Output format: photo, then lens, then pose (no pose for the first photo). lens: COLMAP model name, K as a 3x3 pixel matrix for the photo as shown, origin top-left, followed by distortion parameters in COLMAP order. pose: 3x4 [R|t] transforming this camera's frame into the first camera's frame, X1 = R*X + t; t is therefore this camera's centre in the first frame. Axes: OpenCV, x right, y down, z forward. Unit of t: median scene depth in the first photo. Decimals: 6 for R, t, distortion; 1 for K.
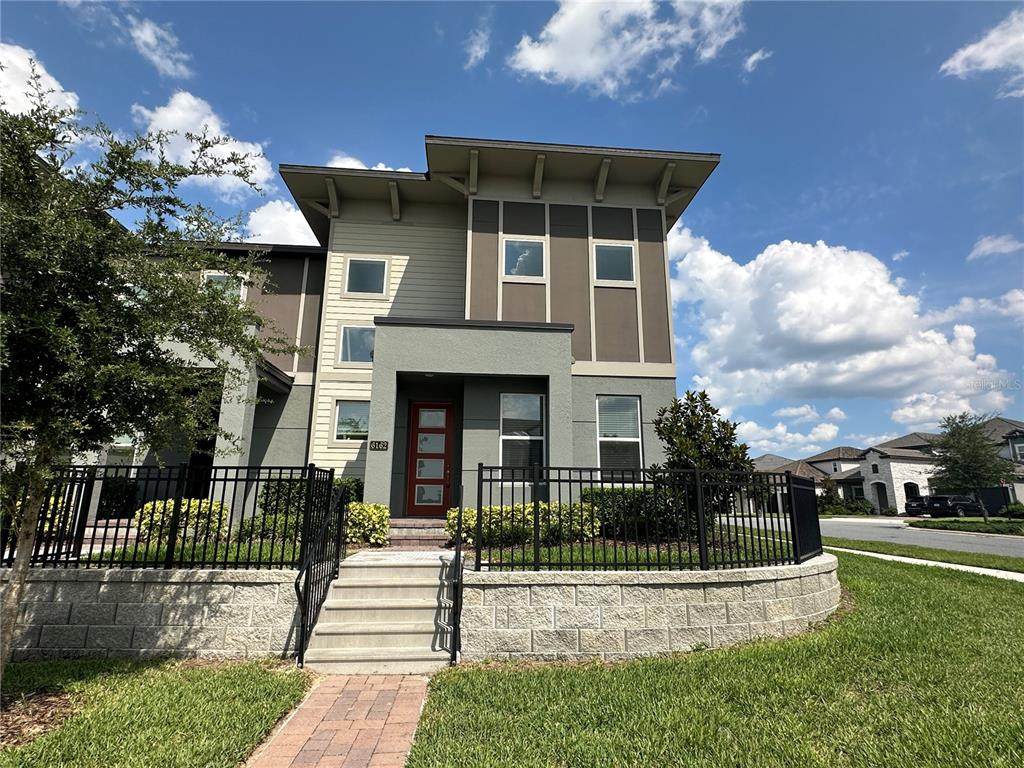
lens RADIAL K [[511.8, 0, 516.6], [0, 511.8, 388.9], [0, 0, 1]] dist [-0.014581, -0.000300]
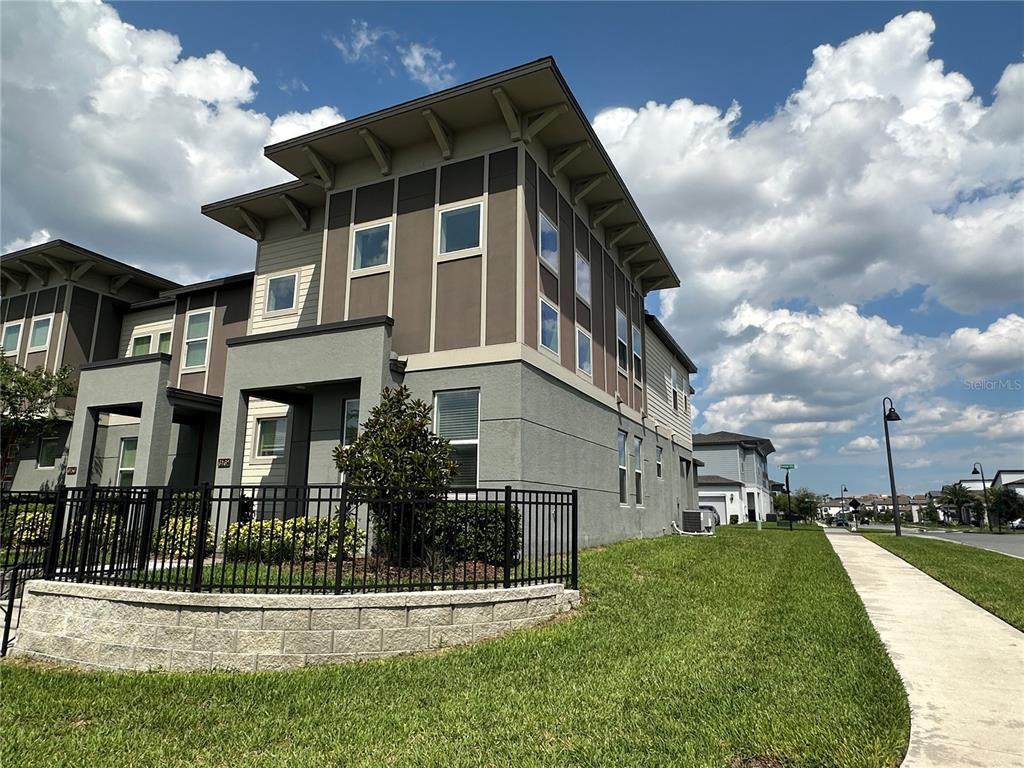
lens RADIAL K [[633.4, 0, 515.3], [0, 633.4, 379.4], [0, 0, 1]] dist [-0.007869, -0.001341]
pose [[0.869560, -0.107231, -0.482044, 0.741542], [0.110414, 0.993645, -0.021860, 0.027768], [0.481325, -0.034216, 0.875874, 0.138021]]
